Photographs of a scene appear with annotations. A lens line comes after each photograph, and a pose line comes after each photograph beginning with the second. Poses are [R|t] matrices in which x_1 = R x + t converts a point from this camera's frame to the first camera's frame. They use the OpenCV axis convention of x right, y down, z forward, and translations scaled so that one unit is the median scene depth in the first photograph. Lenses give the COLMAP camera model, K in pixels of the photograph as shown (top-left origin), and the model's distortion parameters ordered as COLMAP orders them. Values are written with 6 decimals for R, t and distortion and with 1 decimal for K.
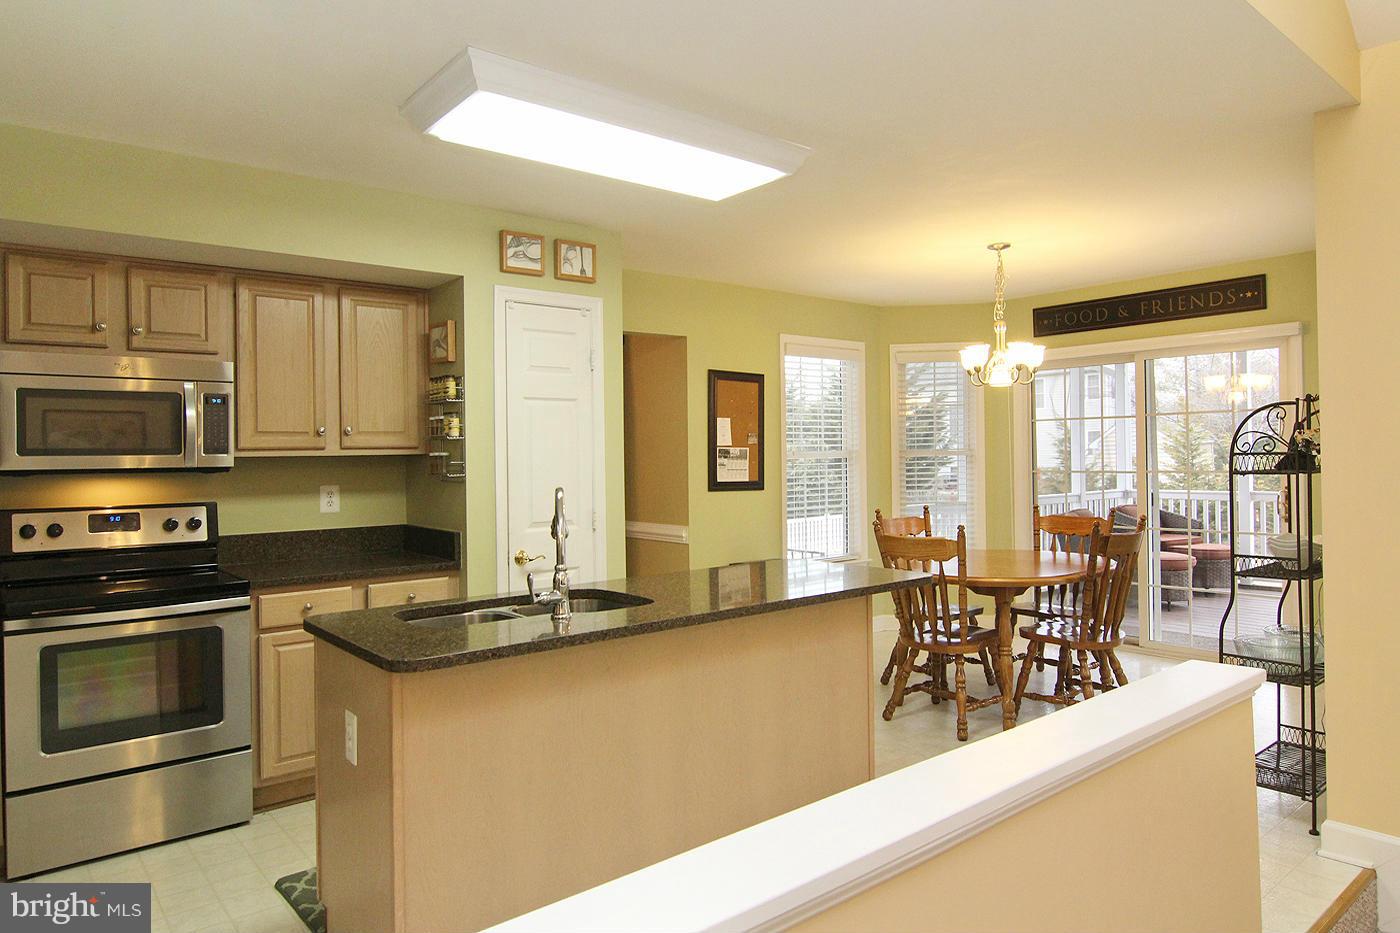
lens RADIAL K [[924.5, 0, 696.4], [0, 924.5, 457.3], [0, 0, 1]] dist [-0.009781, -0.002629]
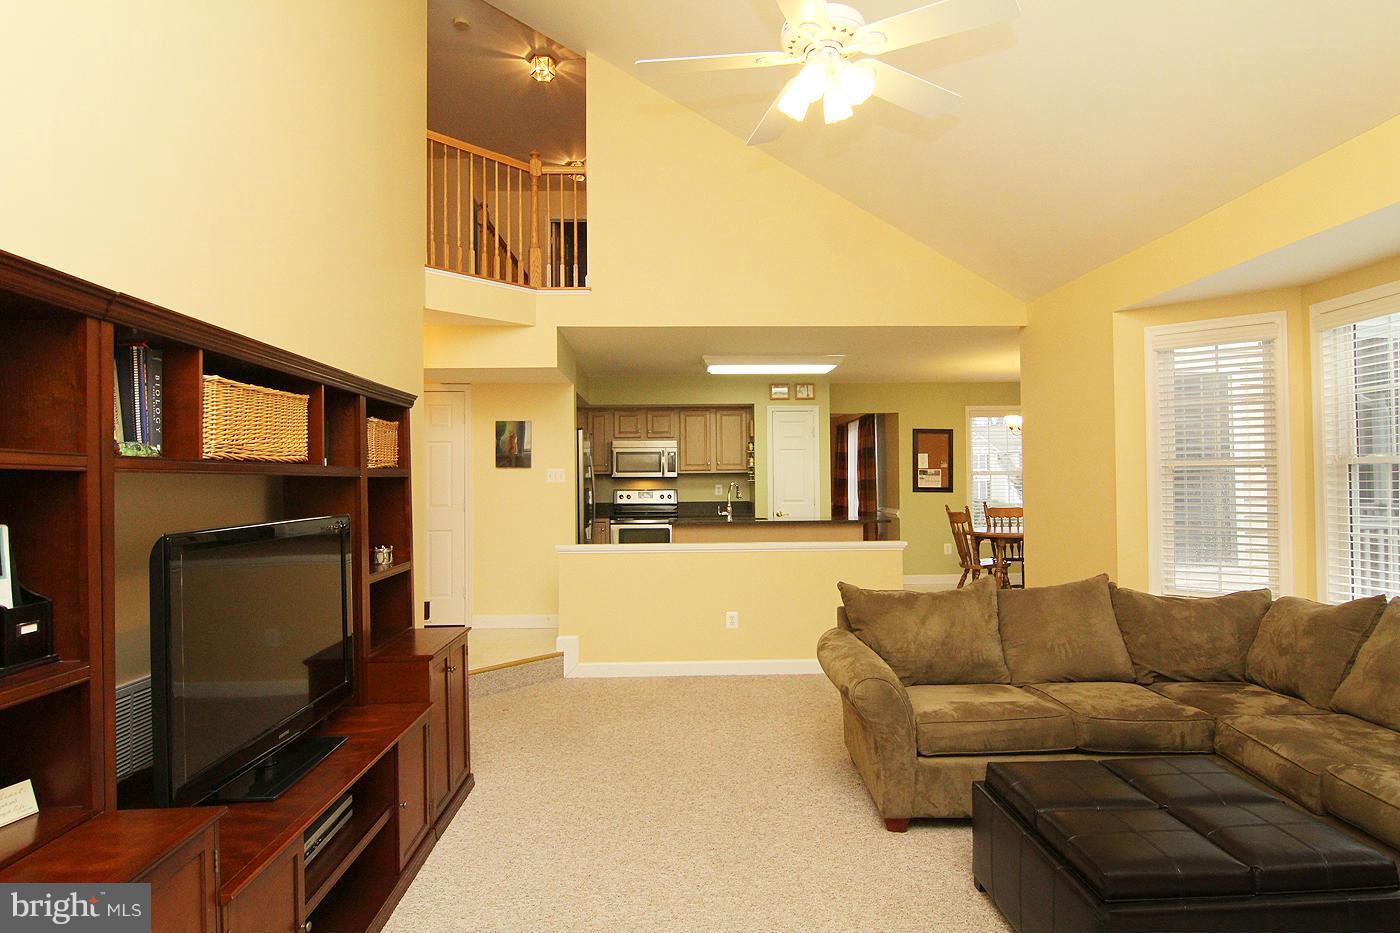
lens RADIAL K [[924.5, 0, 700.0], [0, 924.5, 469.9], [0, 0, 1]] dist [-0.009781, -0.002629]
pose [[0.787186, -0.000016, -0.616716, 1.126550], [-0.004080, 0.999978, -0.005233, 0.003472], [0.616702, 0.006636, 0.787168, -1.041677]]
